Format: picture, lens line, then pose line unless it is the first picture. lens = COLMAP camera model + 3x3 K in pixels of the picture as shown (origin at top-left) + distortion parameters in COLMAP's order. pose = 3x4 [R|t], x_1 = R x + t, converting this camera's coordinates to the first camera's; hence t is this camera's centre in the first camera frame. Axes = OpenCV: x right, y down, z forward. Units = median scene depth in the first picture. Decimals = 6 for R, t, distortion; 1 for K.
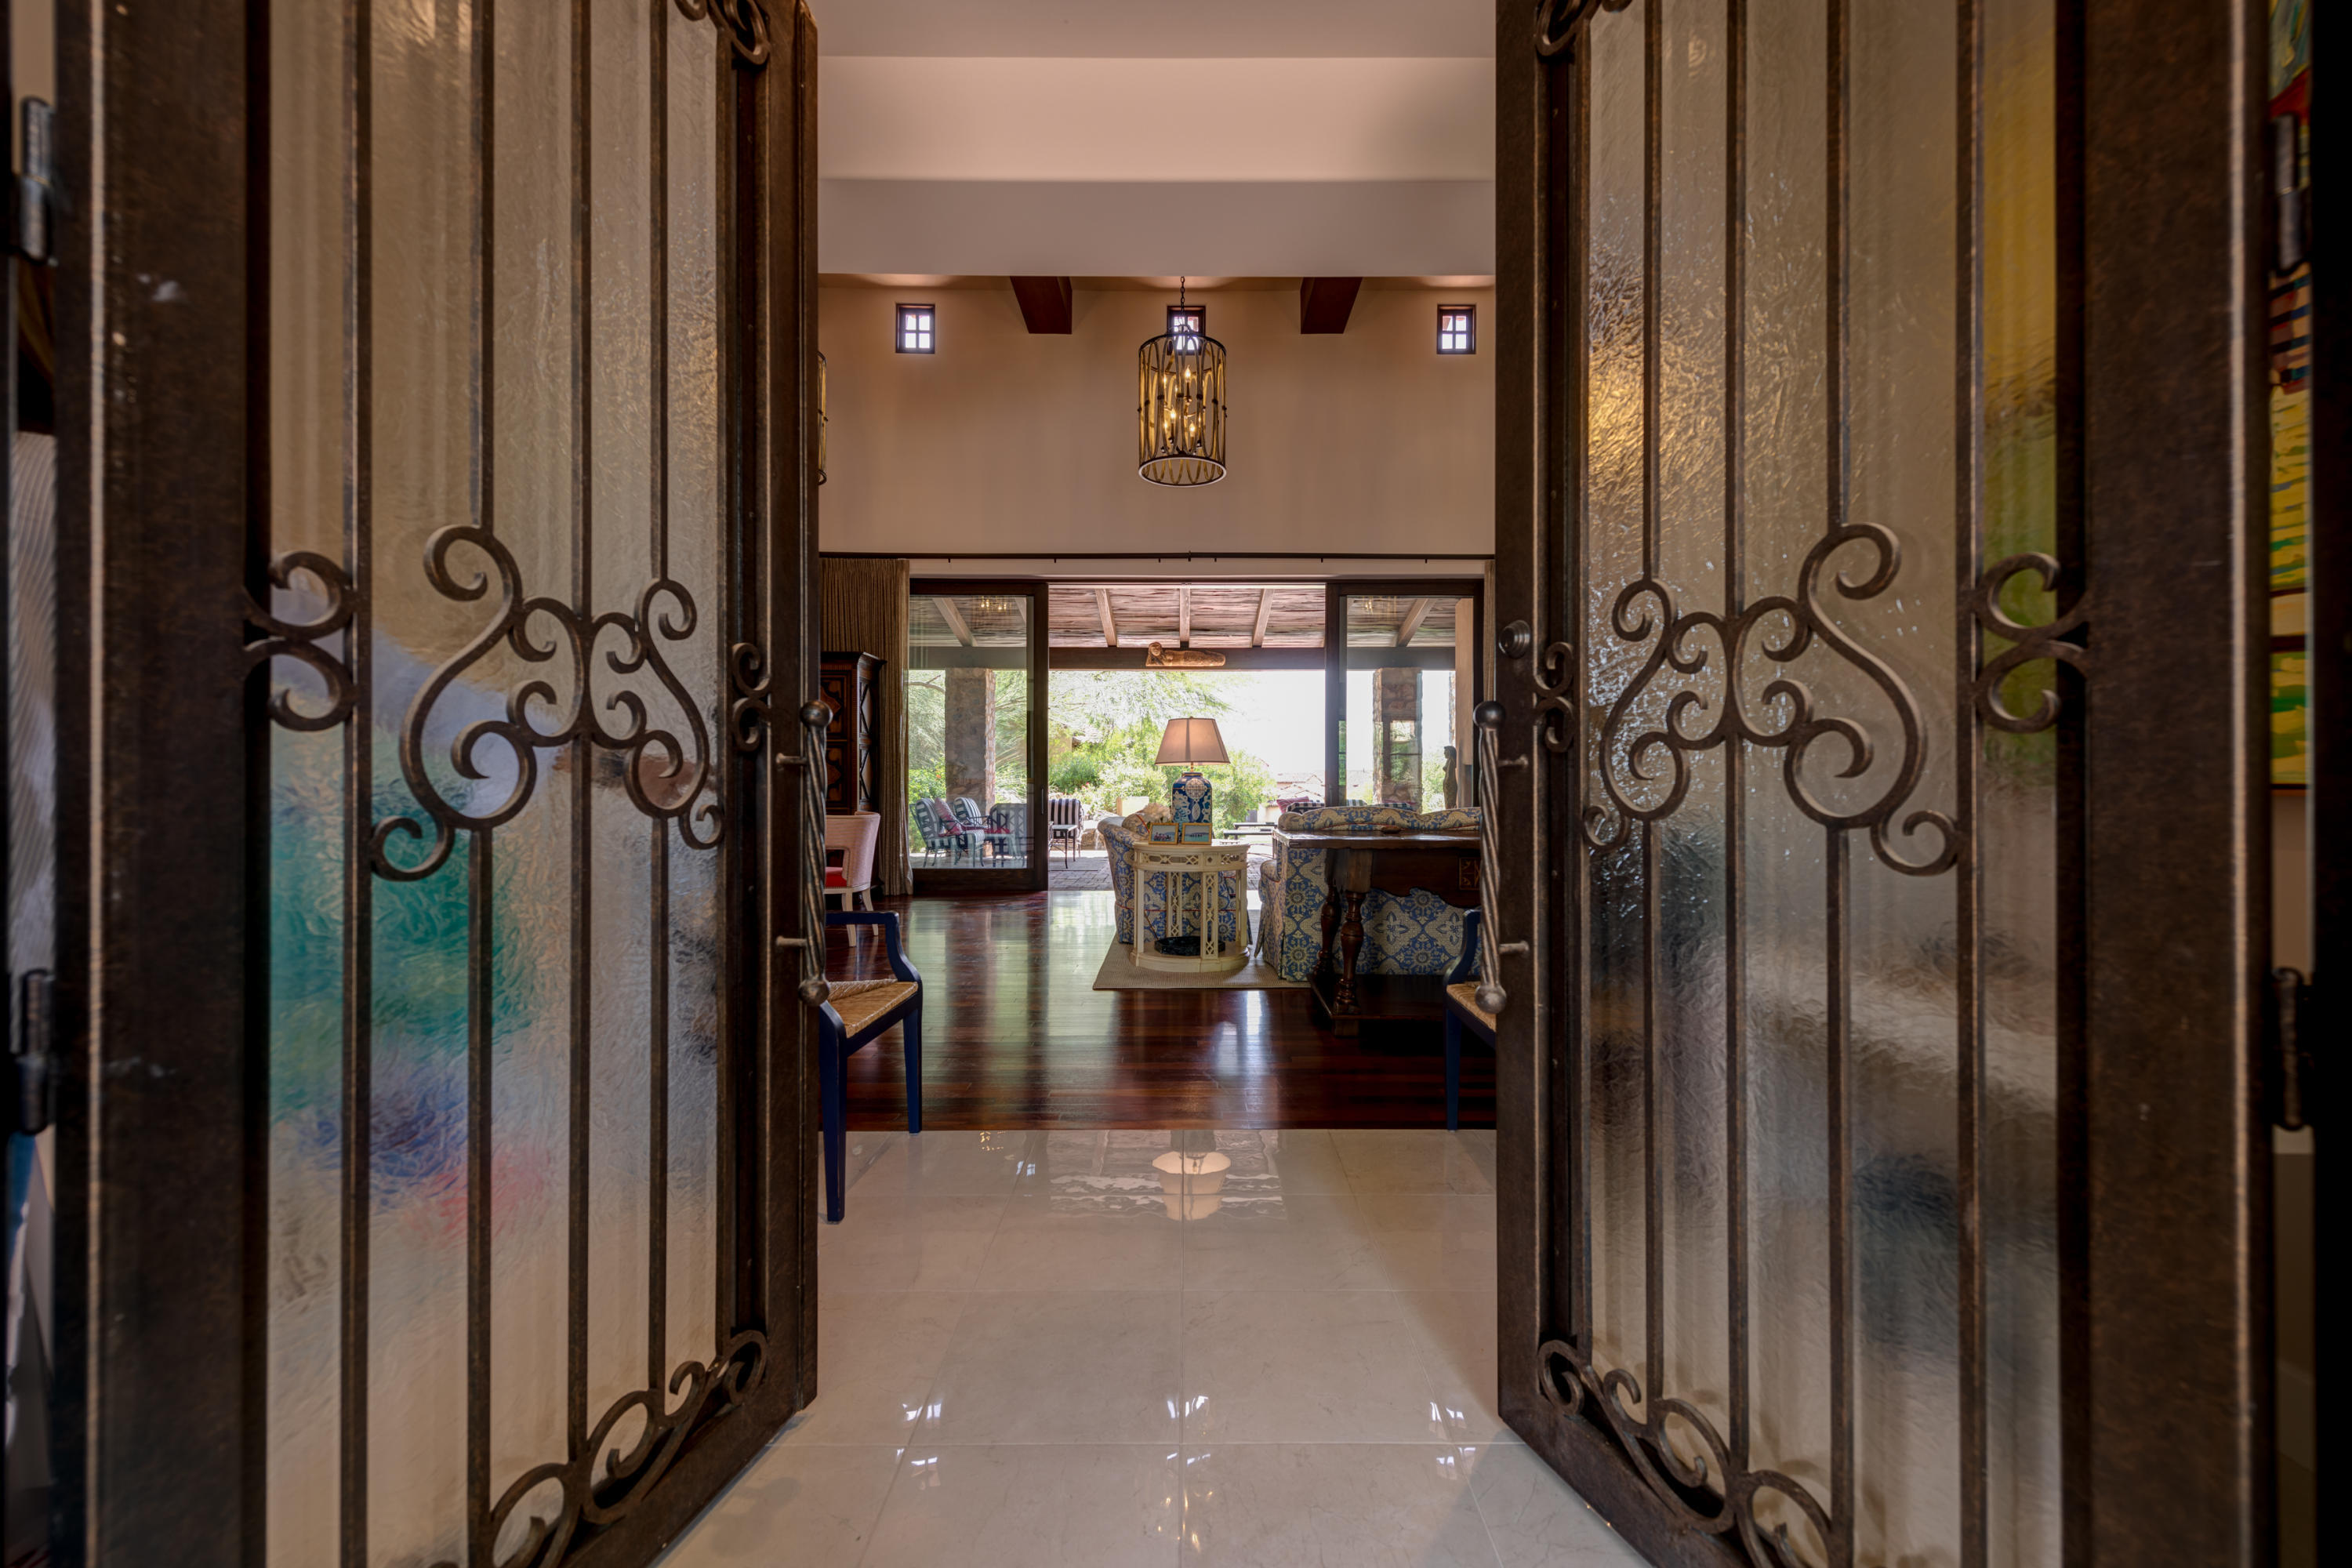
lens RADIAL K [[926.2, 0, 1176.0], [0, 926.2, 784.0], [0, 0, 1]] dist [-0.000790, -0.000055]
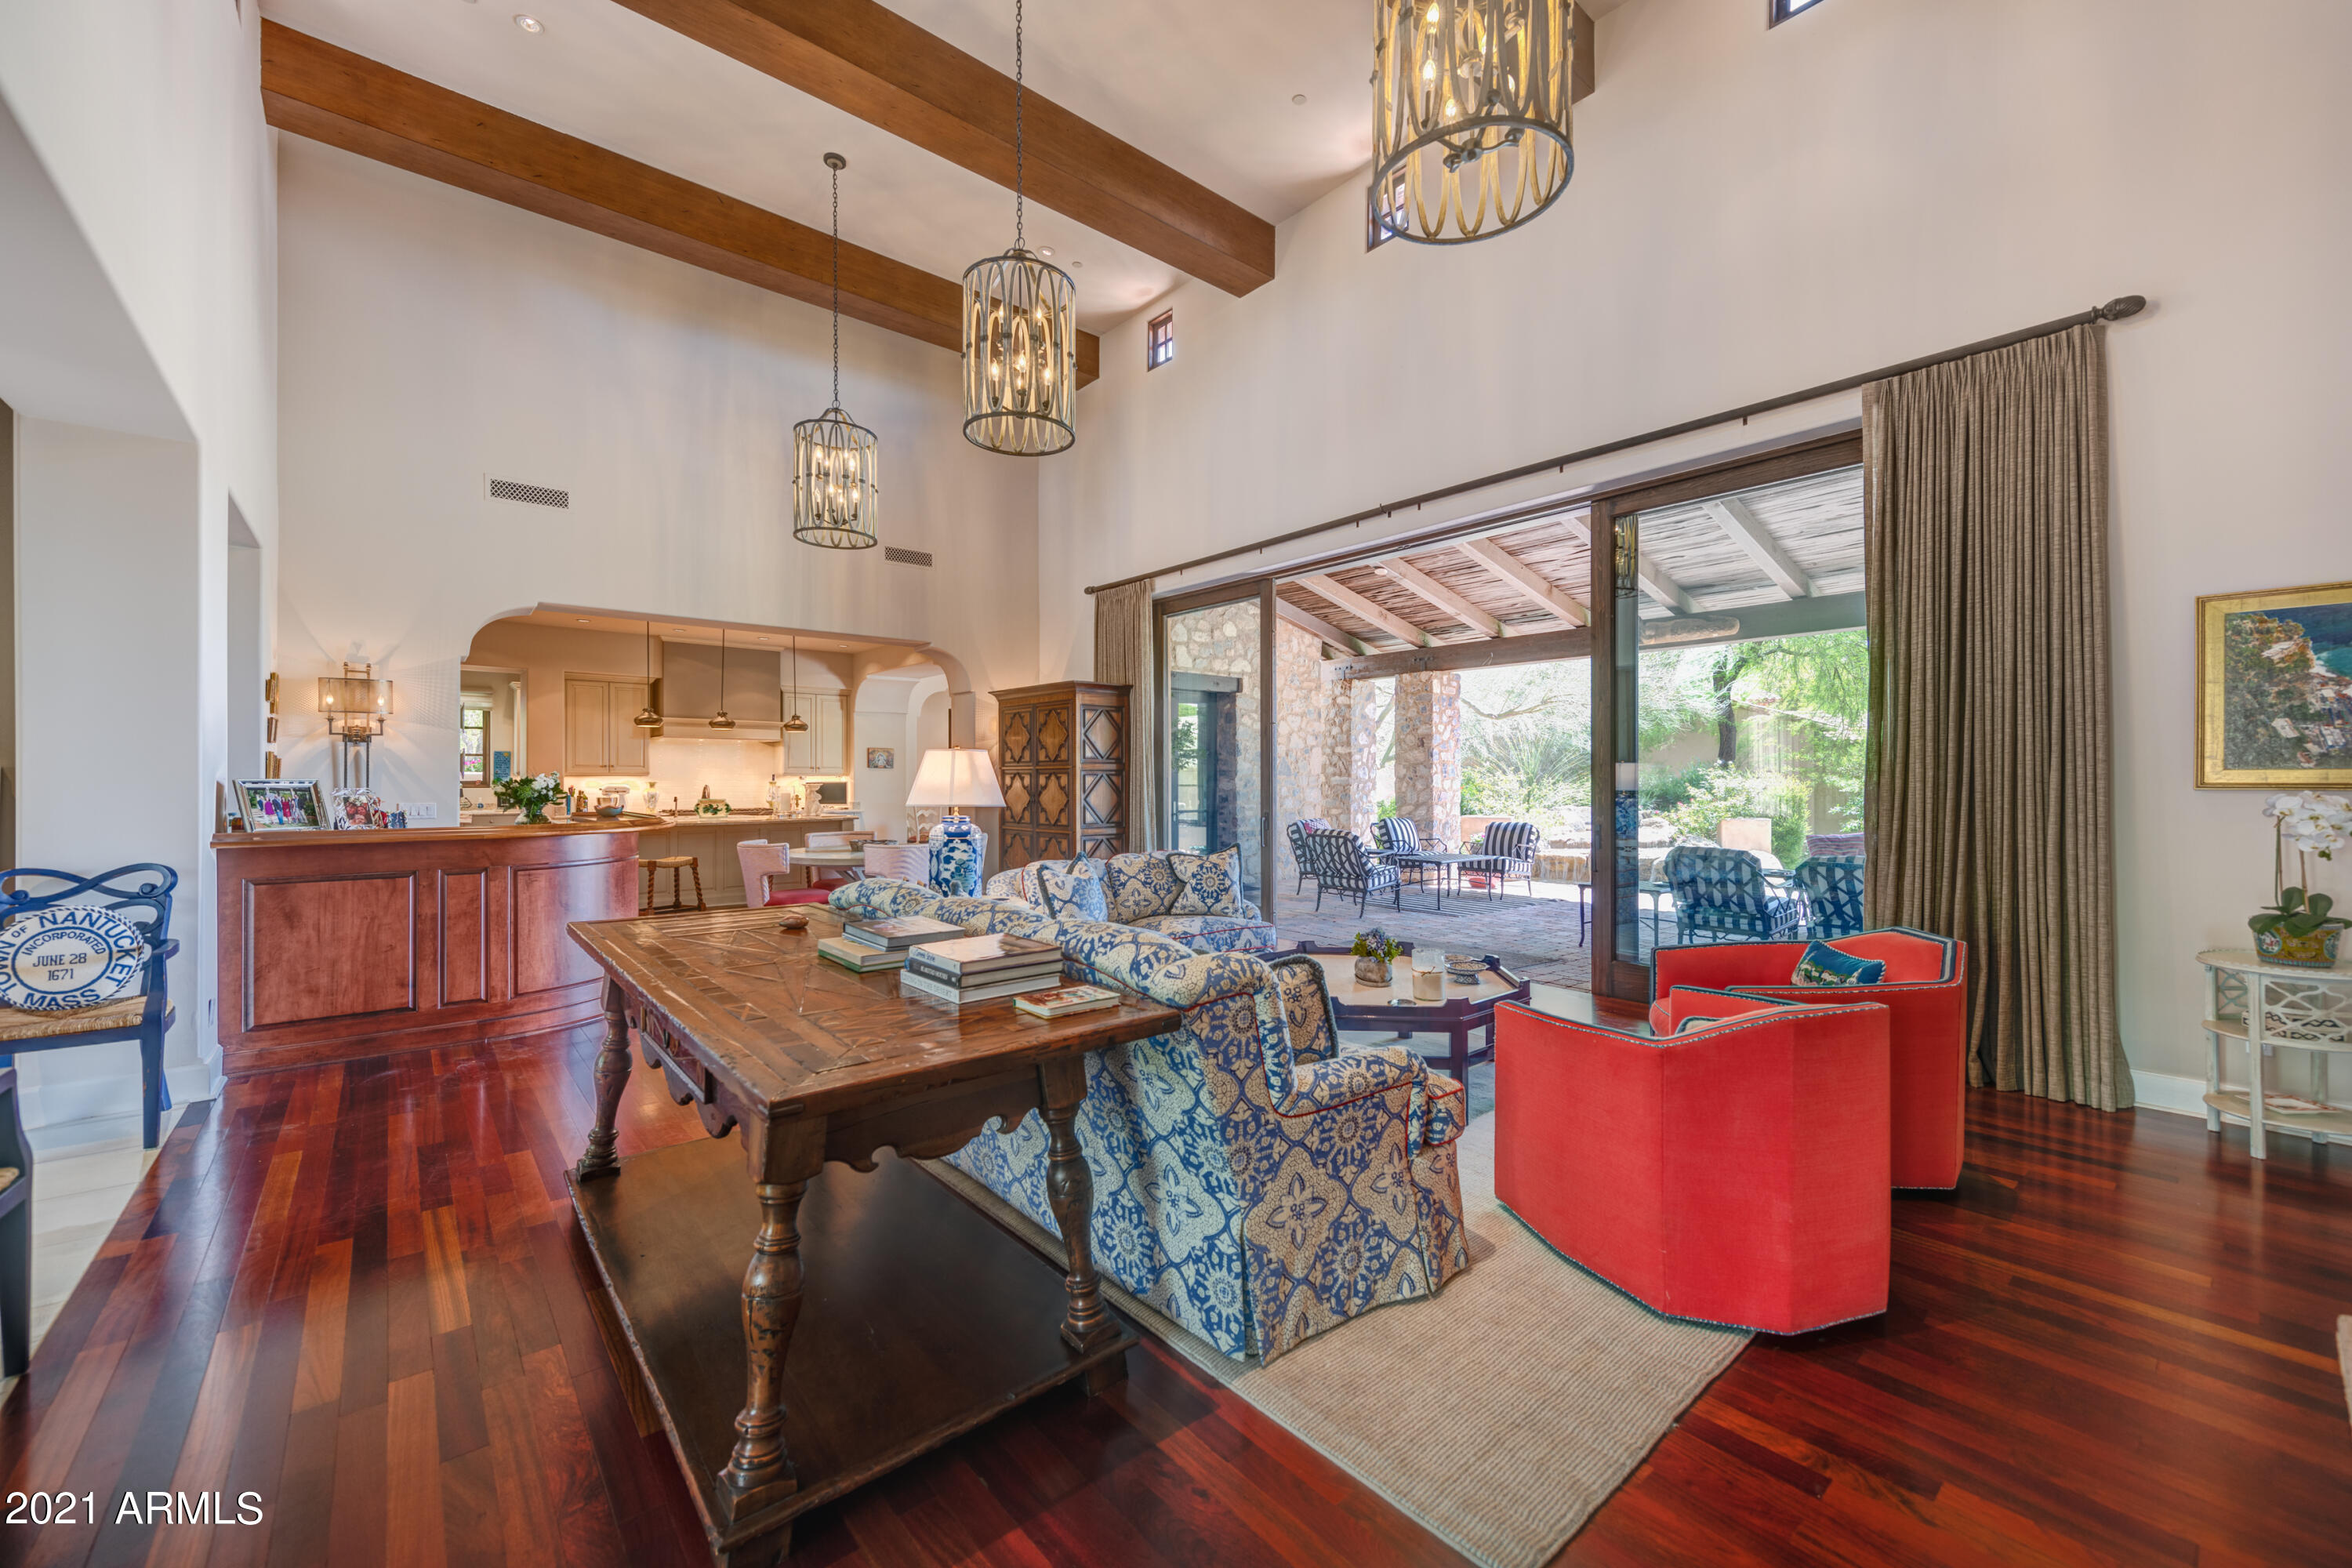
lens RADIAL K [[918.4, 0, 1182.6], [0, 918.4, 777.3], [0, 0, 1]] dist [0.019540, -0.012953]
pose [[0.648625, -0.005402, -0.761089, 0.302813], [-0.003077, 0.999948, -0.009720, -0.015444], [0.761102, 0.008647, 0.648575, 0.257050]]
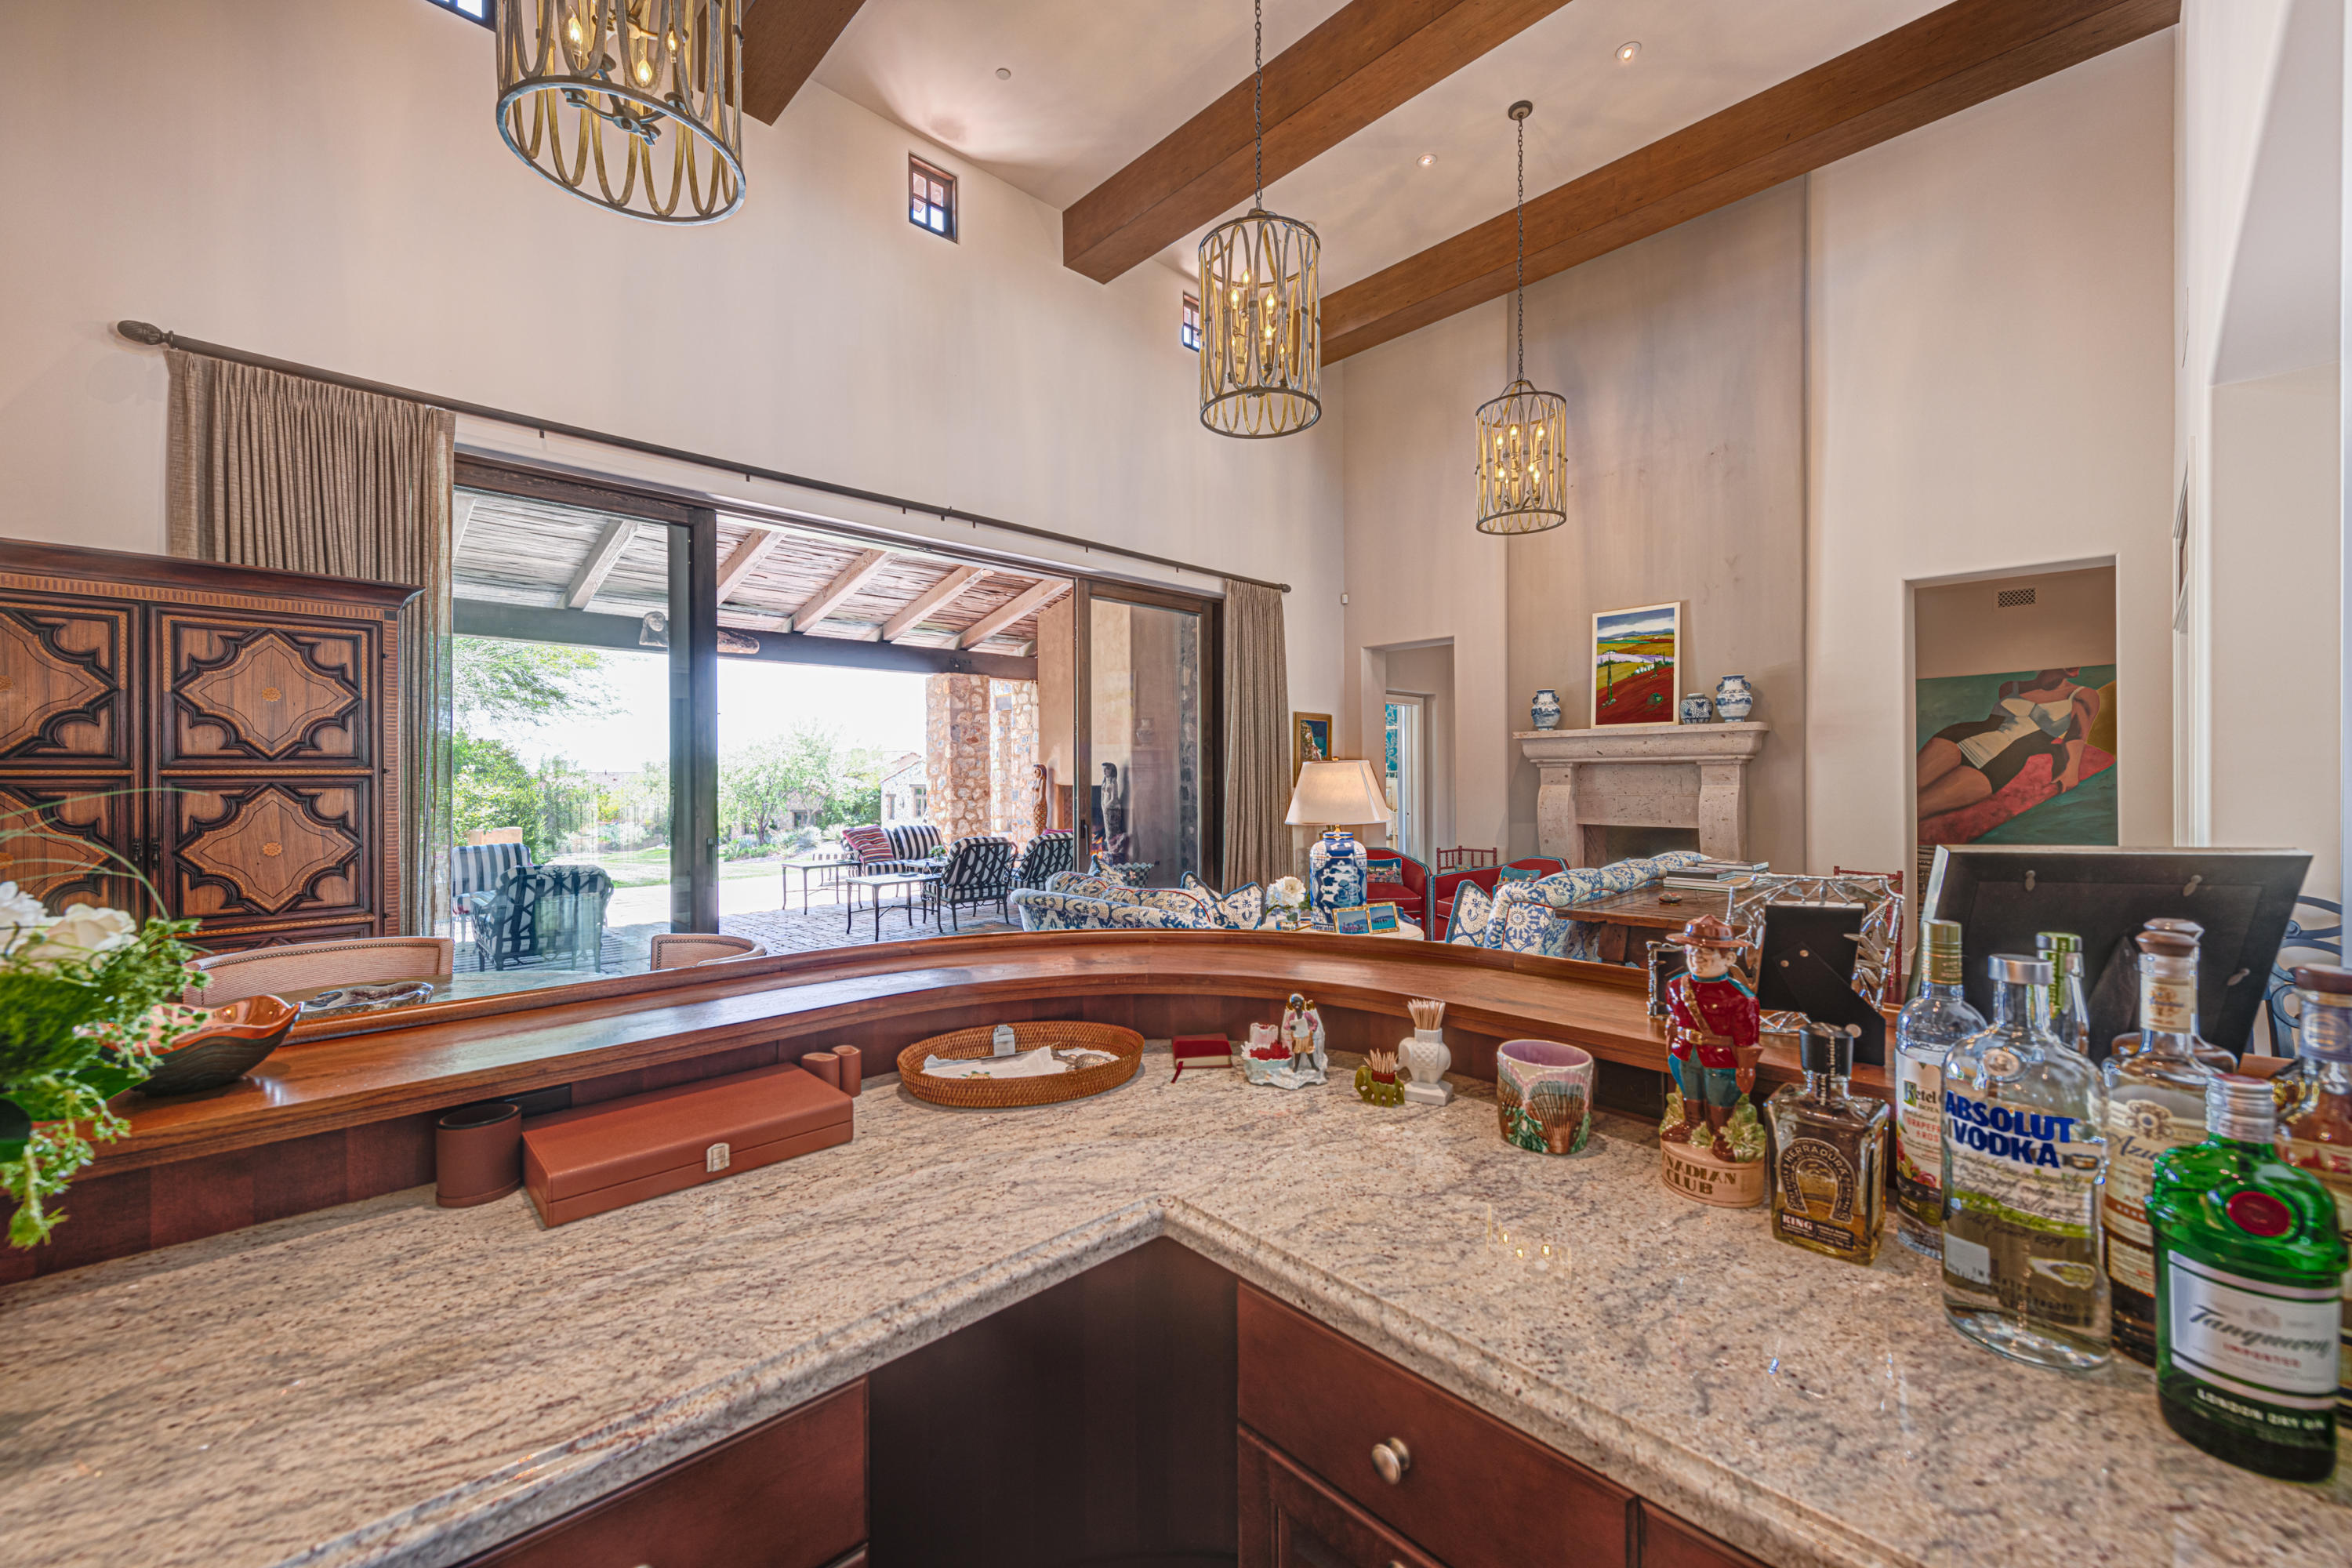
lens RADIAL K [[918.4, 0, 1182.6], [0, 918.4, 777.3], [0, 0, 1]] dist [0.019540, -0.012953]
pose [[0.717016, -0.006680, 0.697025, -0.230170], [0.011961, 0.999925, -0.002721, -0.022348], [-0.696954, 0.010288, 0.717042, 0.228594]]
